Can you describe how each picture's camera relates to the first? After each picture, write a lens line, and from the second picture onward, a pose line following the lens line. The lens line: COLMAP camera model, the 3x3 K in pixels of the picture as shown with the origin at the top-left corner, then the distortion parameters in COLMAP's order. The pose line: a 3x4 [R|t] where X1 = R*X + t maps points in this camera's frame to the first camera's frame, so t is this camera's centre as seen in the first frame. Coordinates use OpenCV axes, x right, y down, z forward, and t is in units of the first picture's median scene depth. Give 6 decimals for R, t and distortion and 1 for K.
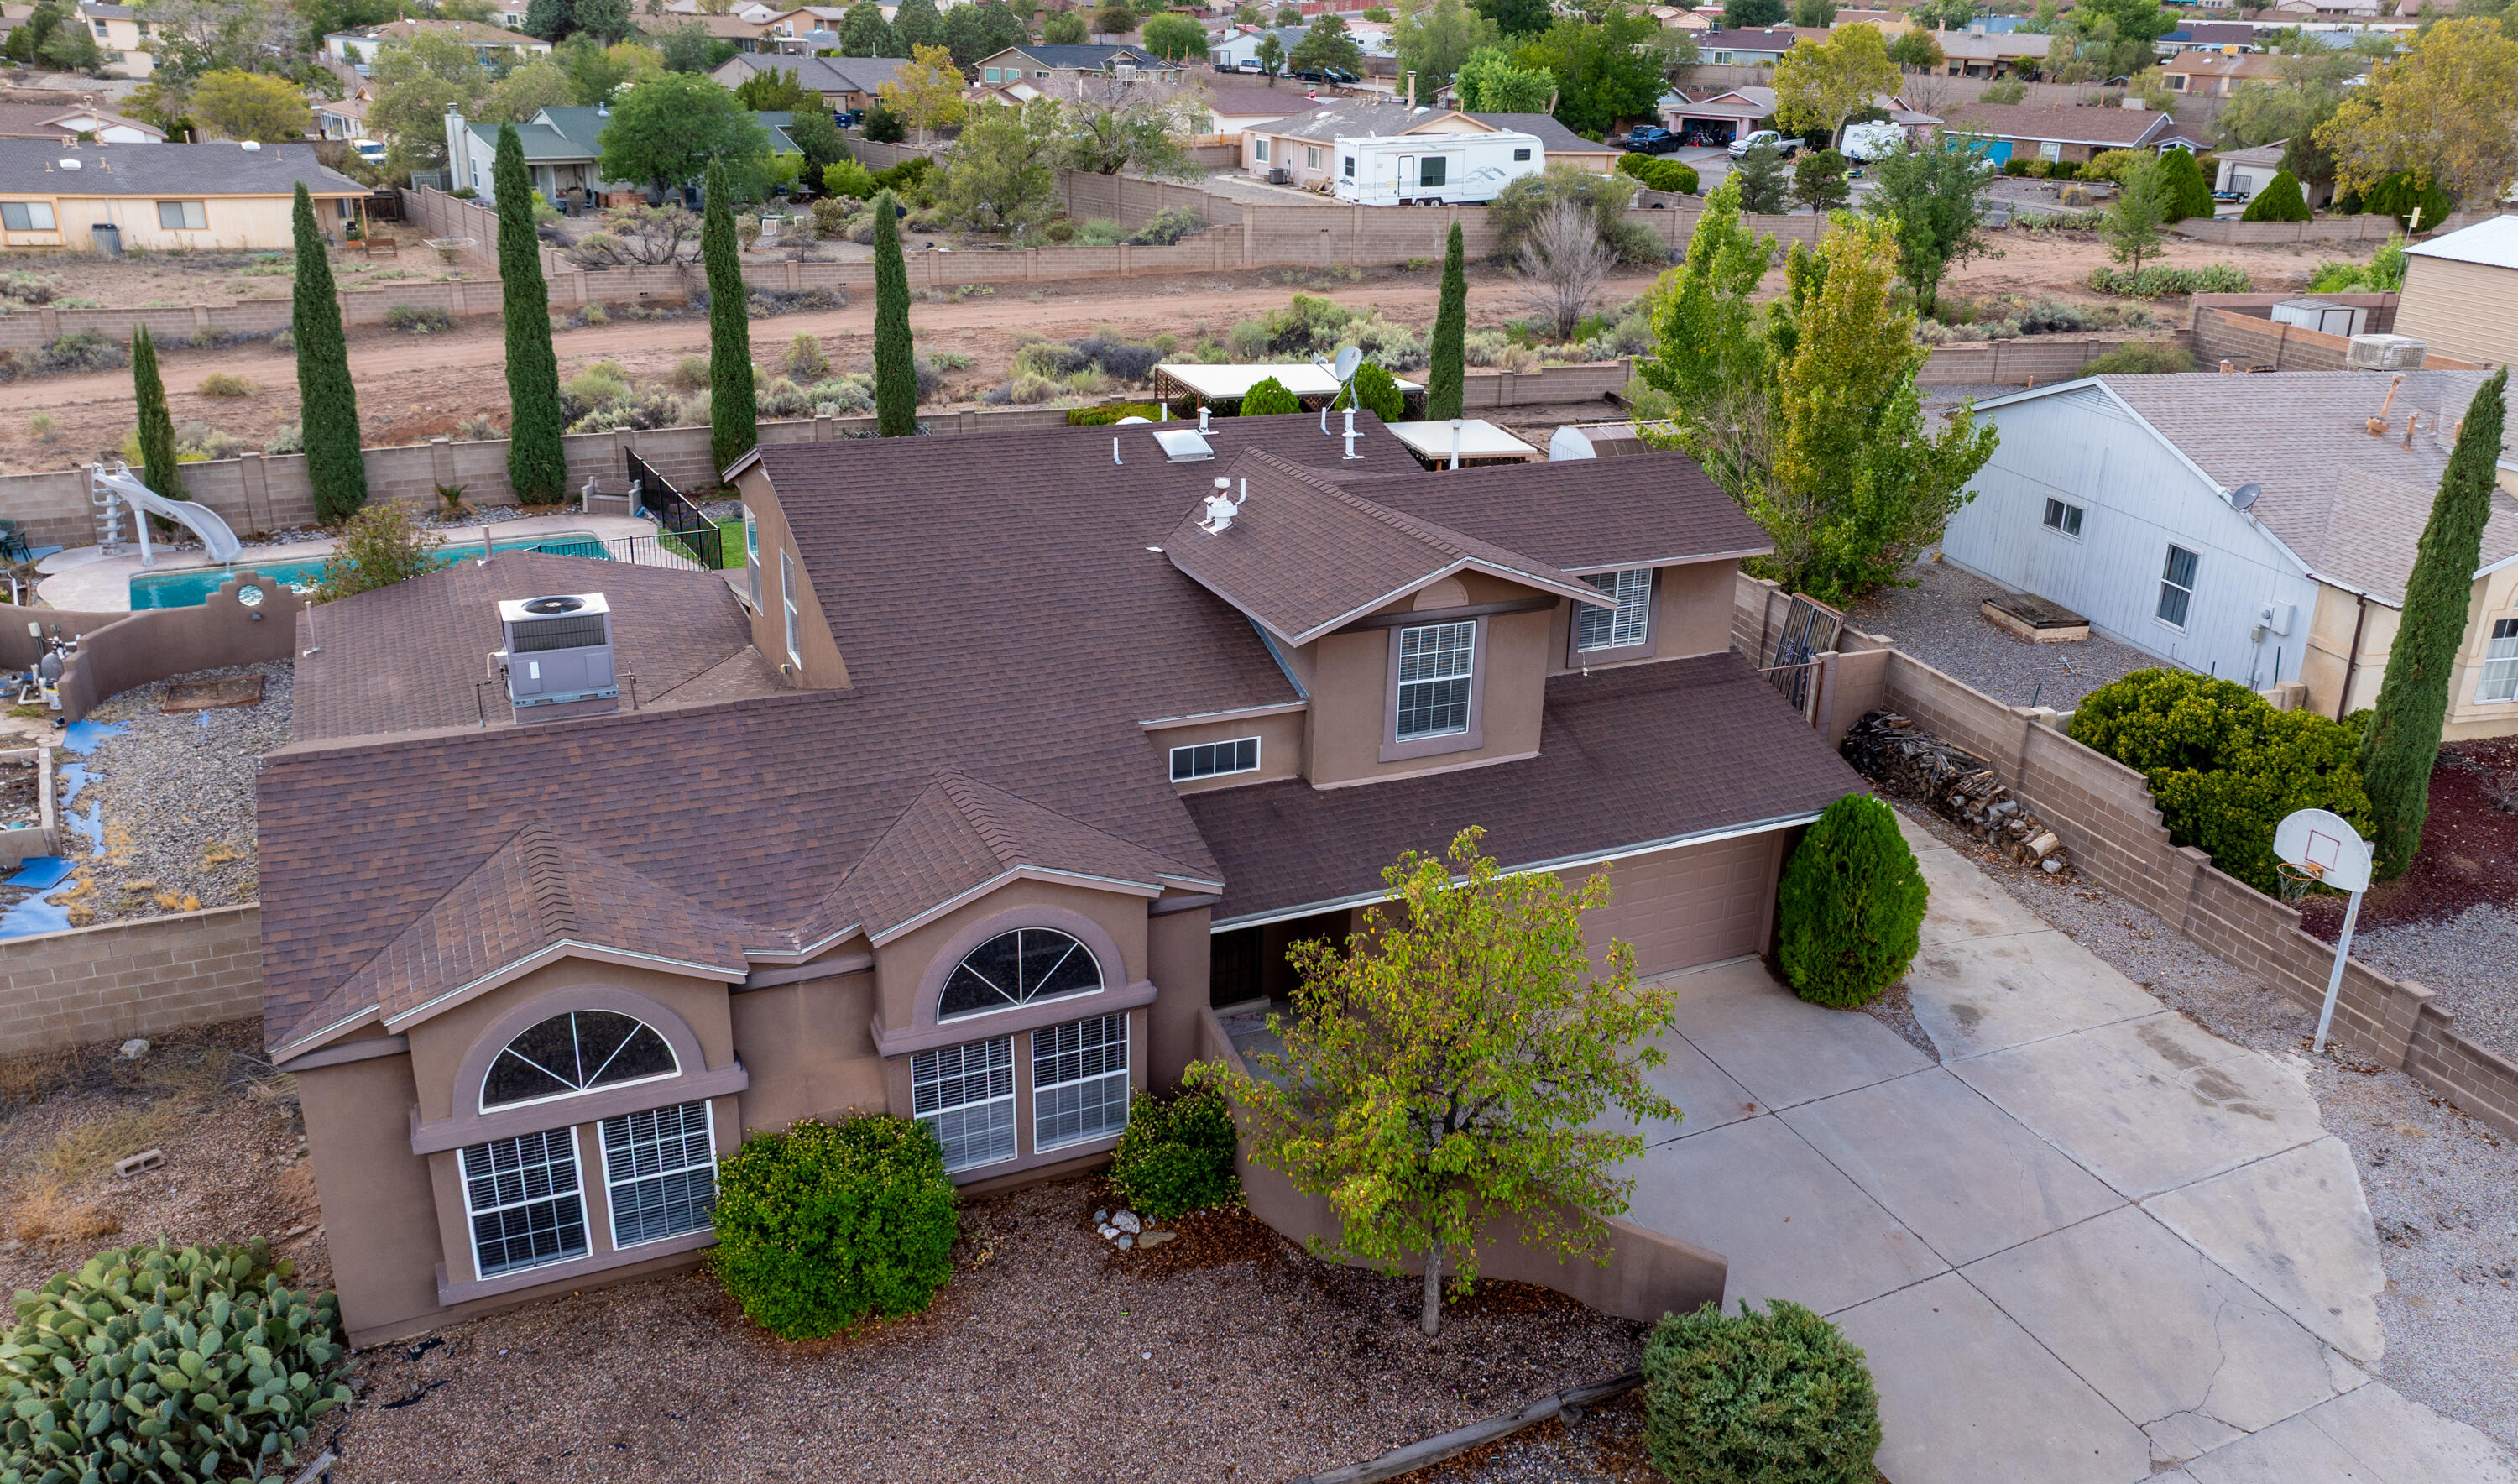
lens RADIAL K [[1854.3, 0, 1325.2], [0, 1854.3, 785.0], [0, 0, 1]] dist [-0.041351, 0.036146]
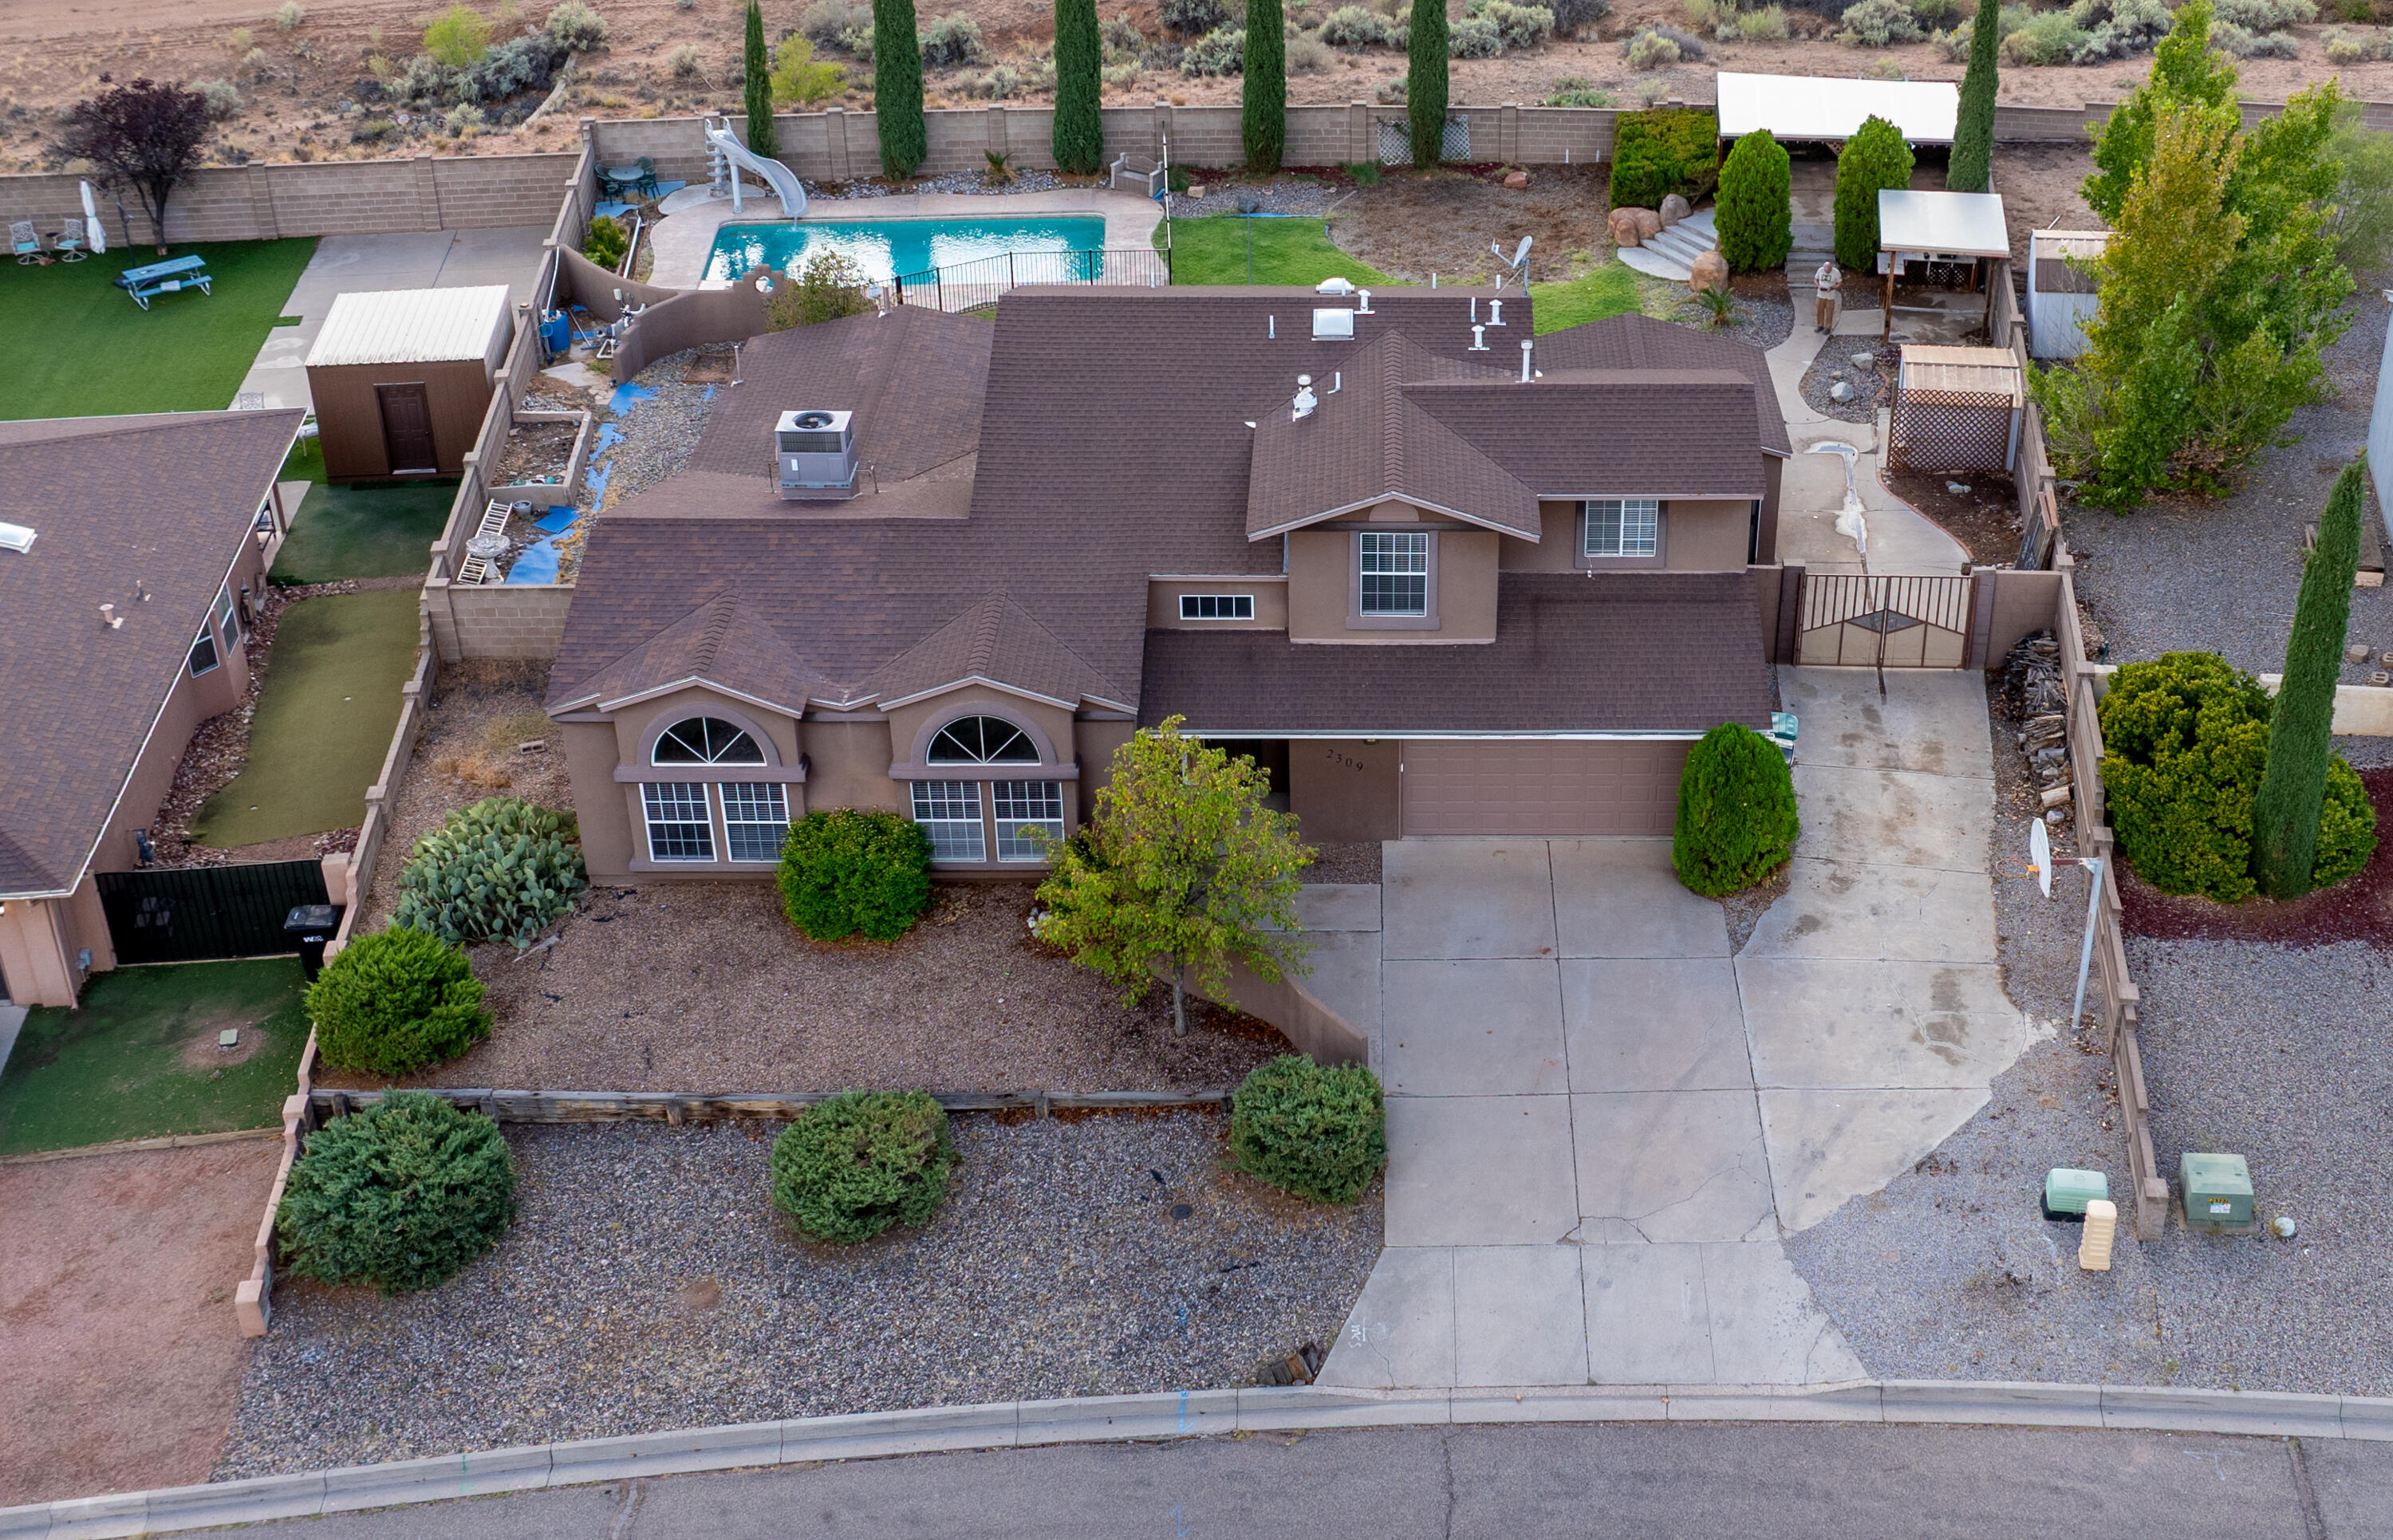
lens RADIAL K [[2337.3, 0, 1195.5], [0, 2337.3, 770.8], [0, 0, 1]] dist [-0.033005, 0.000000]
pose [[0.894681, 0.202723, -0.398057, 0.728474], [-0.138776, 0.973140, 0.183685, -0.241925], [0.424602, -0.109098, 0.898783, -0.620594]]
